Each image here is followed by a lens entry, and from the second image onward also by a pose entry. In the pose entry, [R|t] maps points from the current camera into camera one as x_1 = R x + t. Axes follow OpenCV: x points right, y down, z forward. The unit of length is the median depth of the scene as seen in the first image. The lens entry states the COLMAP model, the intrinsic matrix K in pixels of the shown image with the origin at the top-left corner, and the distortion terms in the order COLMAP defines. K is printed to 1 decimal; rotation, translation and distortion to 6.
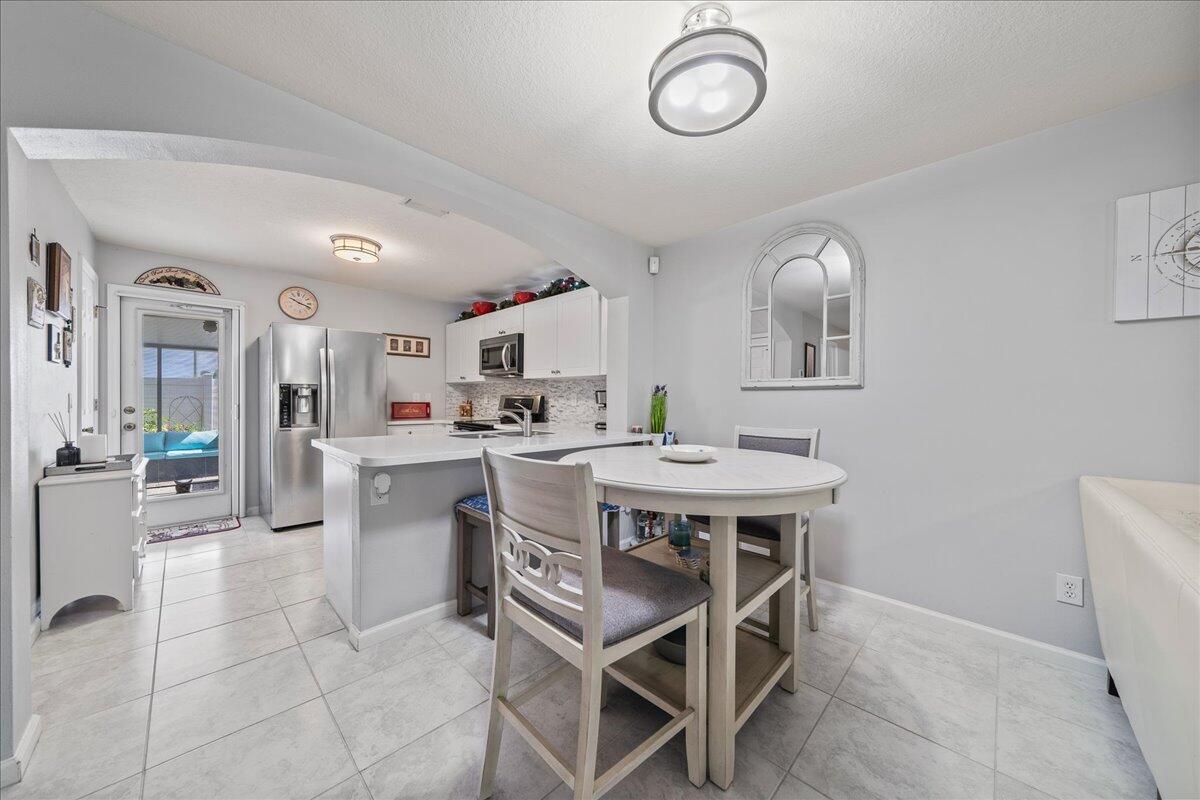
lens RADIAL K [[414.4, 0, 603.1], [0, 414.4, 401.1], [0, 0, 1]] dist [-0.001494, -0.000178]
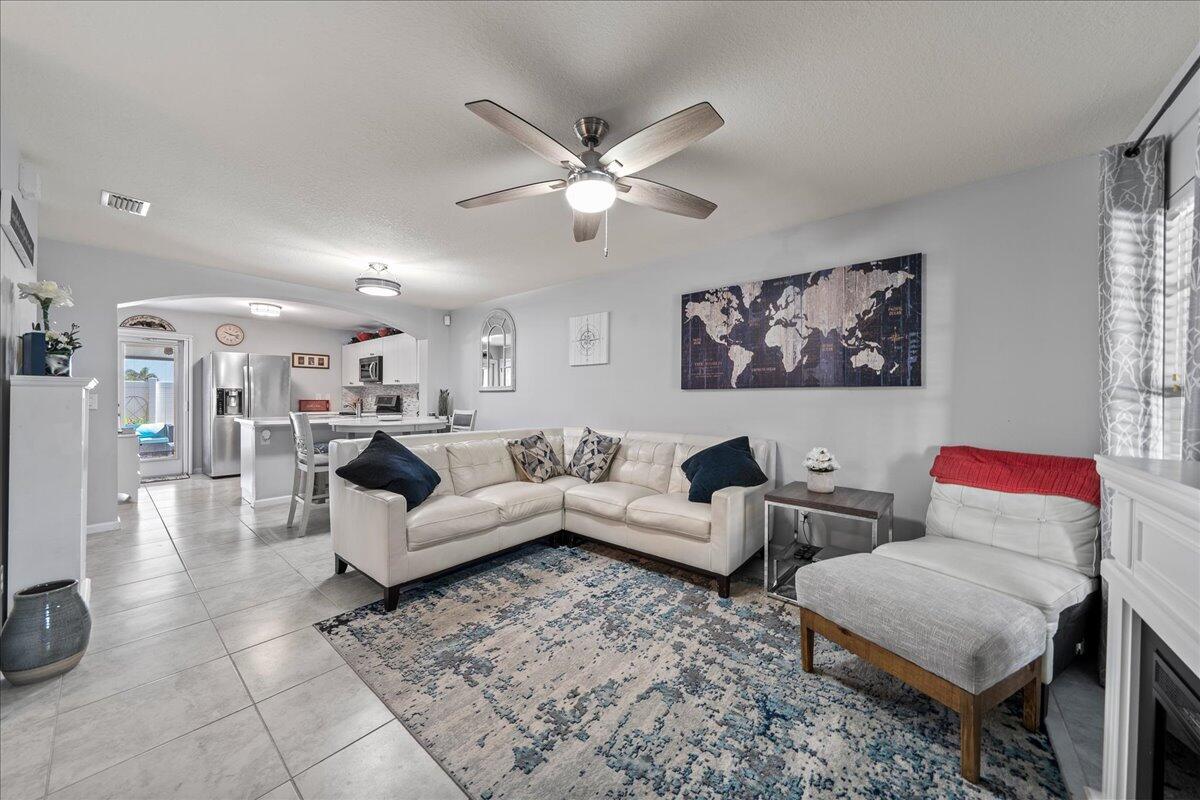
lens RADIAL K [[414.4, 0, 603.1], [0, 414.4, 401.1], [0, 0, 1]] dist [-0.001494, -0.000178]
pose [[0.996015, -0.002400, 0.089154, 0.551442], [0.002209, 0.999995, 0.002241, 0.007778], [-0.089159, -0.002035, 0.996015, -0.710997]]
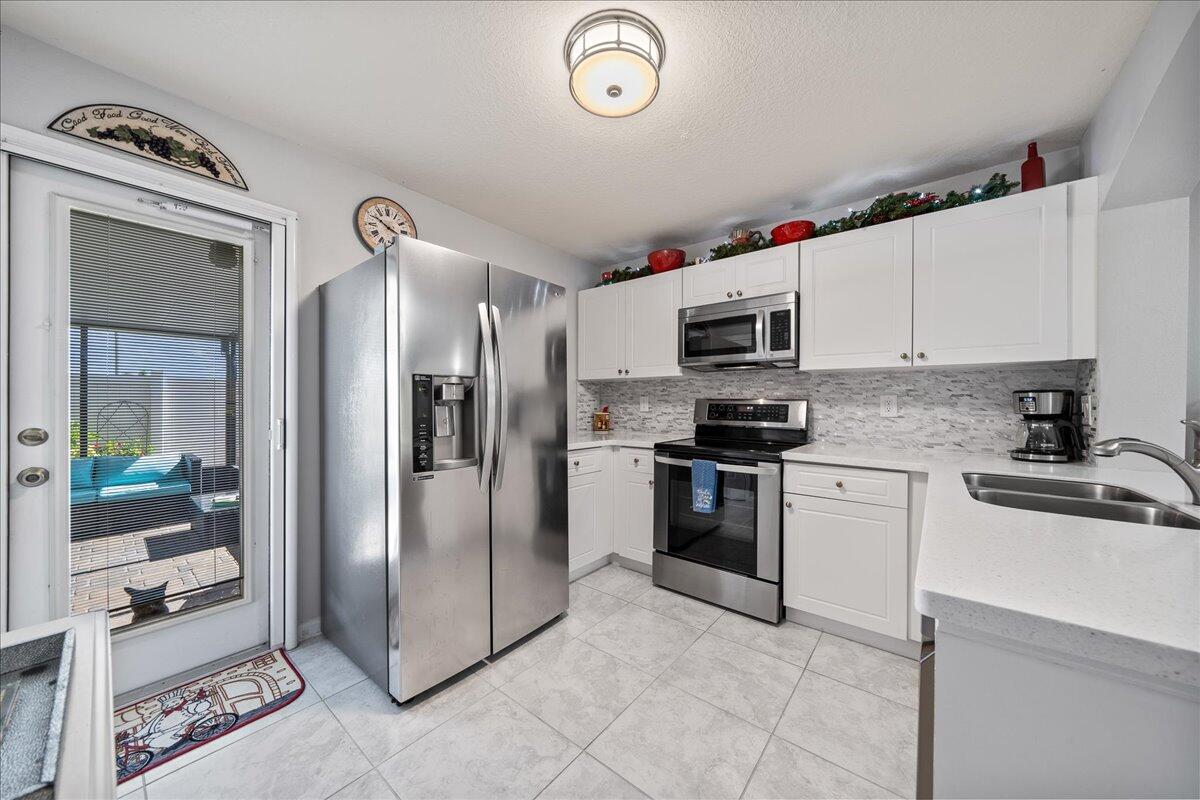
lens RADIAL K [[412.5, 0, 605.2], [0, 412.5, 402.1], [0, 0, 1]] dist [-0.001089, -0.000099]
pose [[0.995335, -0.002619, 0.096444, -0.564552], [0.003134, 0.999982, -0.005190, -0.008134], [-0.096429, 0.005468, 0.995325, 0.490450]]
